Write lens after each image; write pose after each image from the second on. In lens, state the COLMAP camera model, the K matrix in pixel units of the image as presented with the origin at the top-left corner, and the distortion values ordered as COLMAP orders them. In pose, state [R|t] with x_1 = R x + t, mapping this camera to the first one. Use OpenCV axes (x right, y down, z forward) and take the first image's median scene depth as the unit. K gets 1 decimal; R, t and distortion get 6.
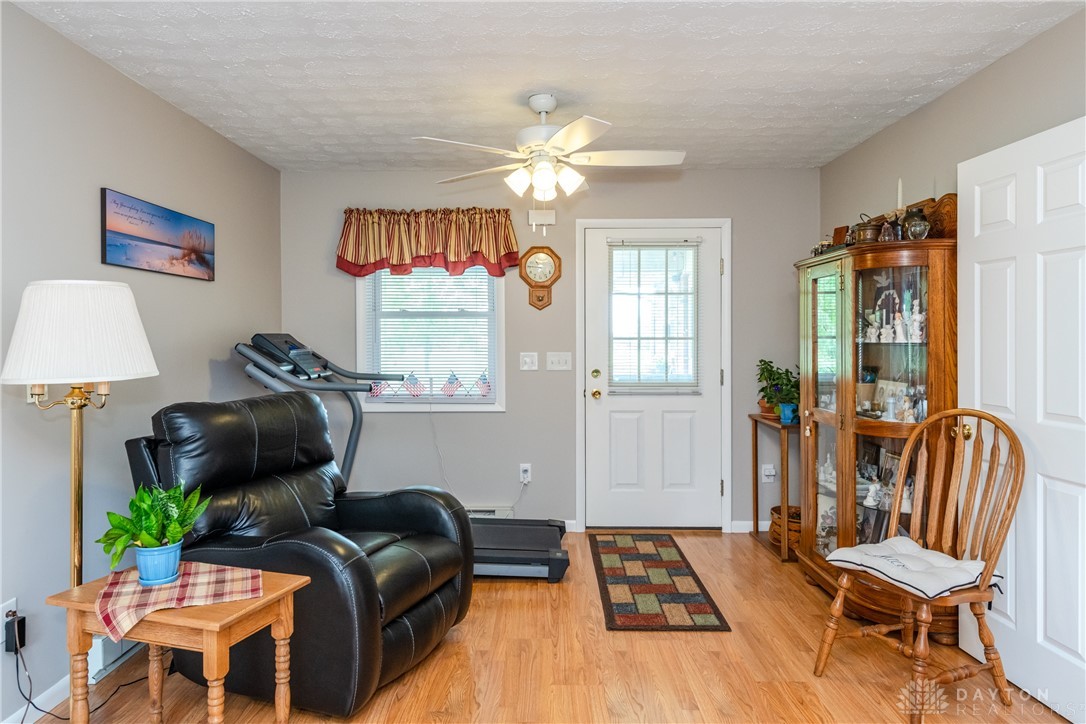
lens RADIAL K [[670.7, 0, 540.4], [0, 670.7, 346.4], [0, 0, 1]] dist [0.031265, -0.037843]
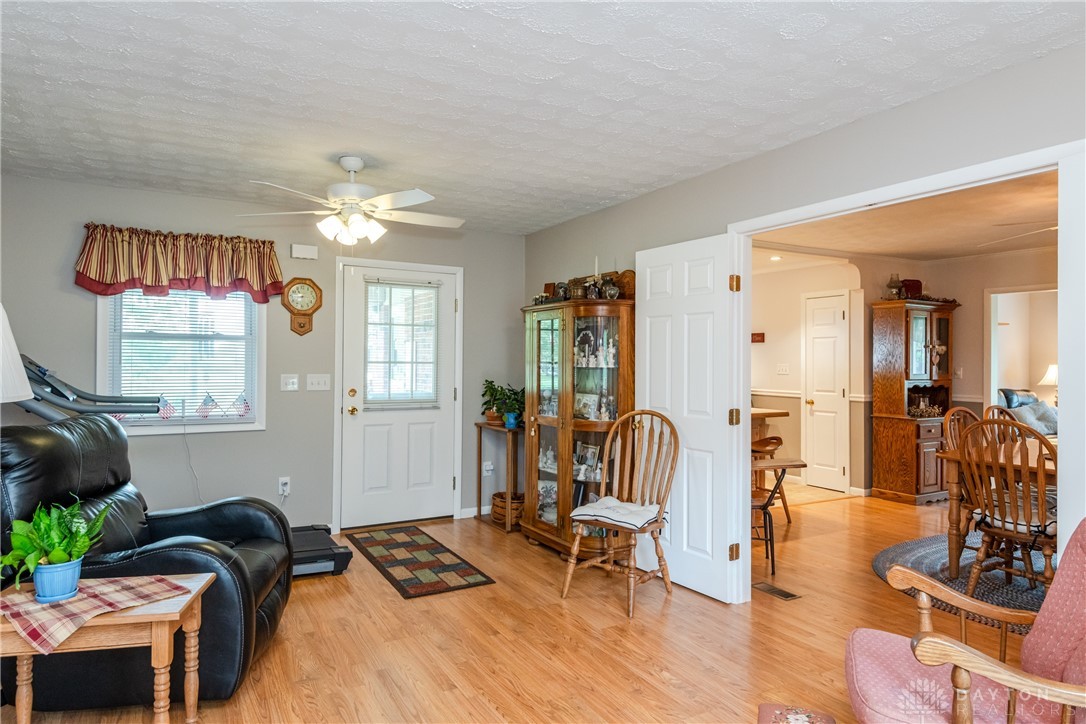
lens RADIAL K [[611.8, 0, 543.0], [0, 611.8, 362.0], [0, 0, 1]] dist [0.002381, -0.018355]
pose [[0.867899, 0.009939, 0.496641, -0.208180], [-0.004003, 0.999907, -0.013014, 0.000587], [-0.496724, 0.009307, 0.867858, -0.087127]]
